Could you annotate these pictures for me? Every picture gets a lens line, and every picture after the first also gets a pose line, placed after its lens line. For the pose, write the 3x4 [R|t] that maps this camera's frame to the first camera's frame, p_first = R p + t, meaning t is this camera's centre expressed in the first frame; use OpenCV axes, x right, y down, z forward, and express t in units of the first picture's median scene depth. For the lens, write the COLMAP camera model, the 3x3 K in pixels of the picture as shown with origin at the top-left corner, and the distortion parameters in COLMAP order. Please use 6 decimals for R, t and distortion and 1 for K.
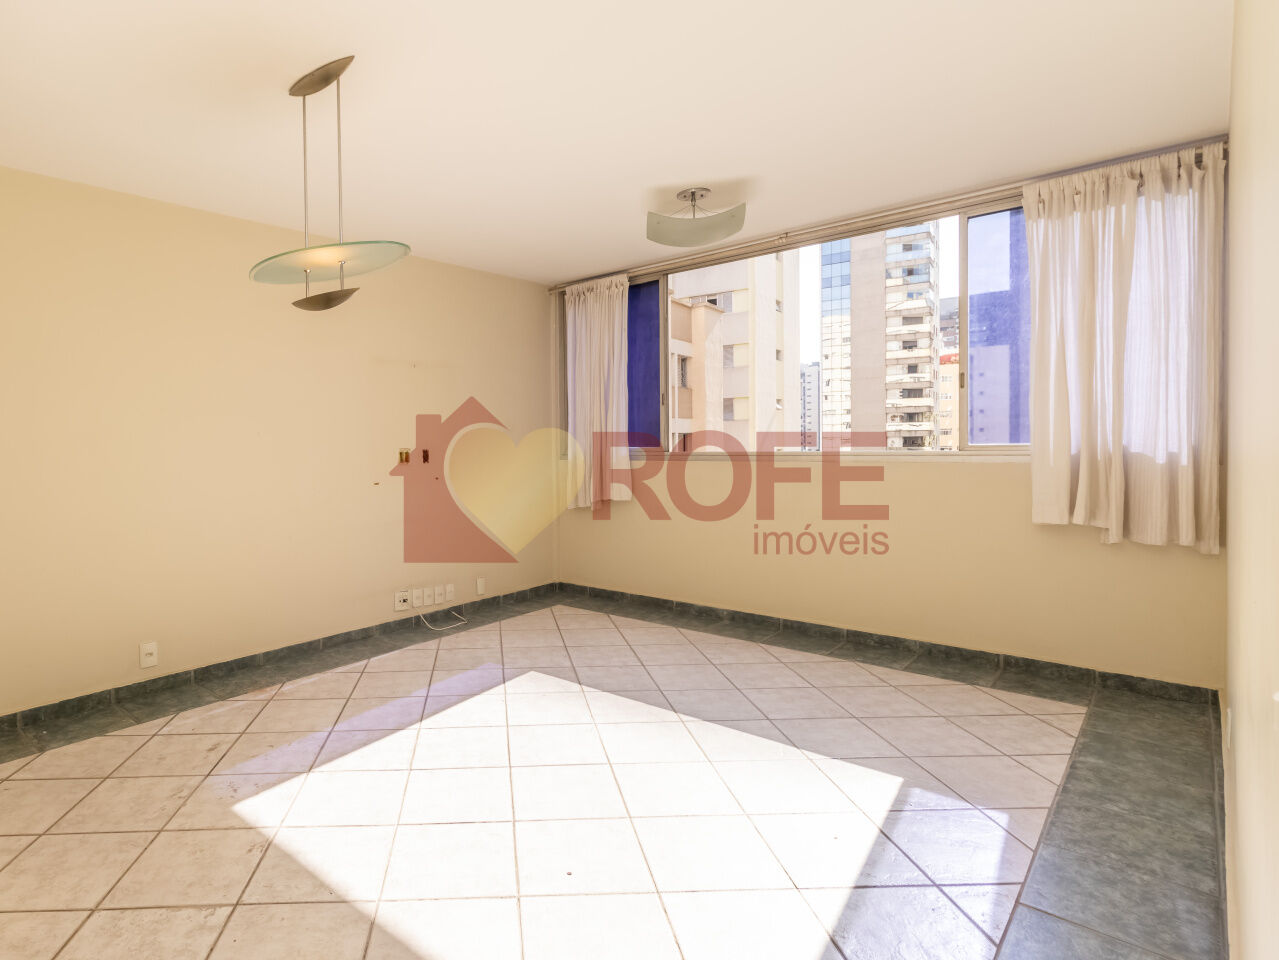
lens RADIAL K [[894.2, 0, 639.8], [0, 894.2, 471.4], [0, 0, 1]] dist [0.014309, 0.000372]
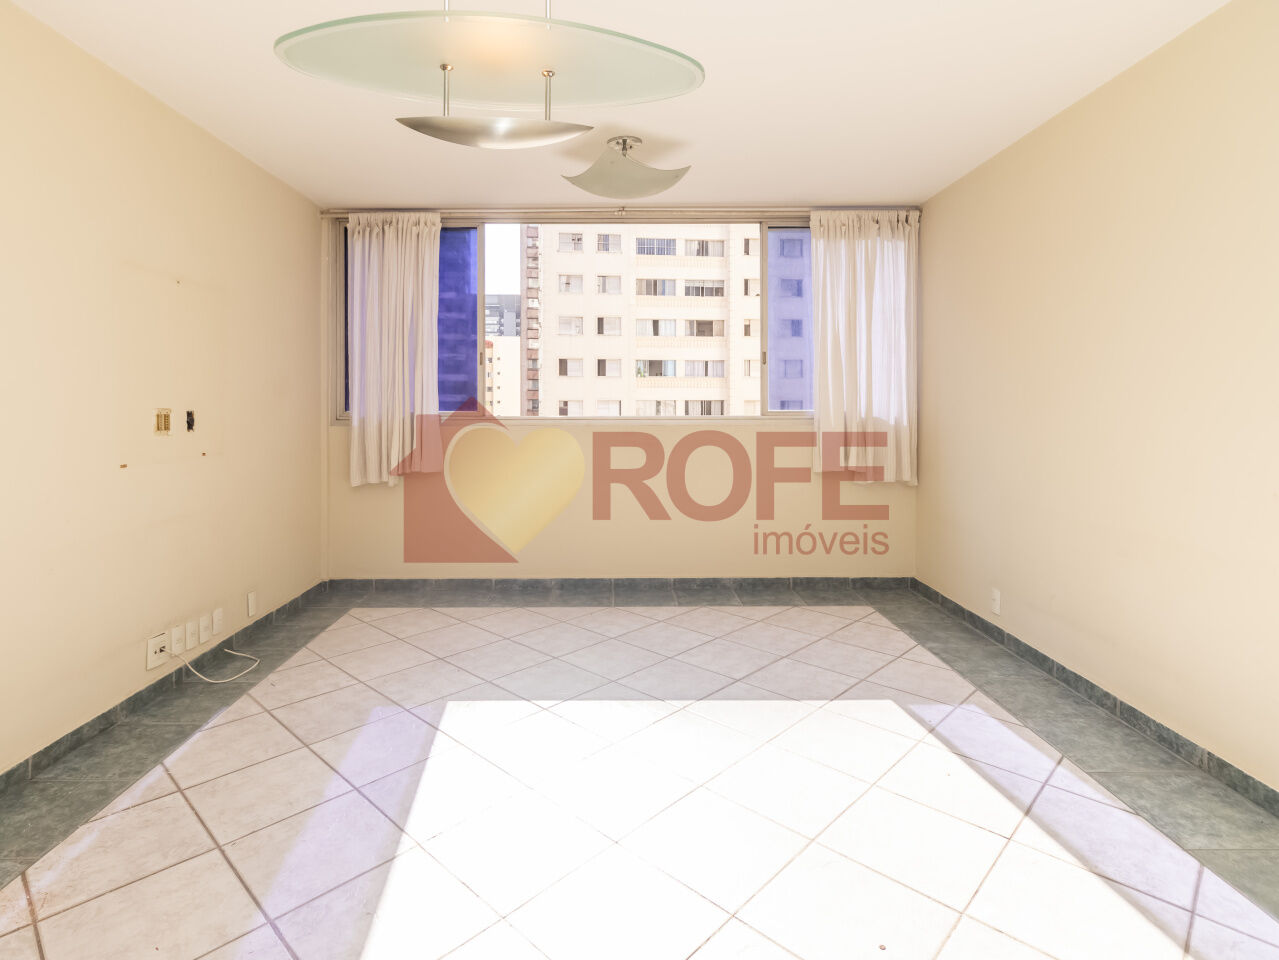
lens RADIAL K [[685.8, 0, 648.8], [0, 685.8, 416.3], [0, 0, 1]] dist [0.004180, 0.000724]
pose [[0.691932, 0.004319, 0.721950, -0.399928], [0.017402, 0.999592, -0.022658, -0.003215], [-0.721753, 0.028241, 0.691574, 0.439260]]
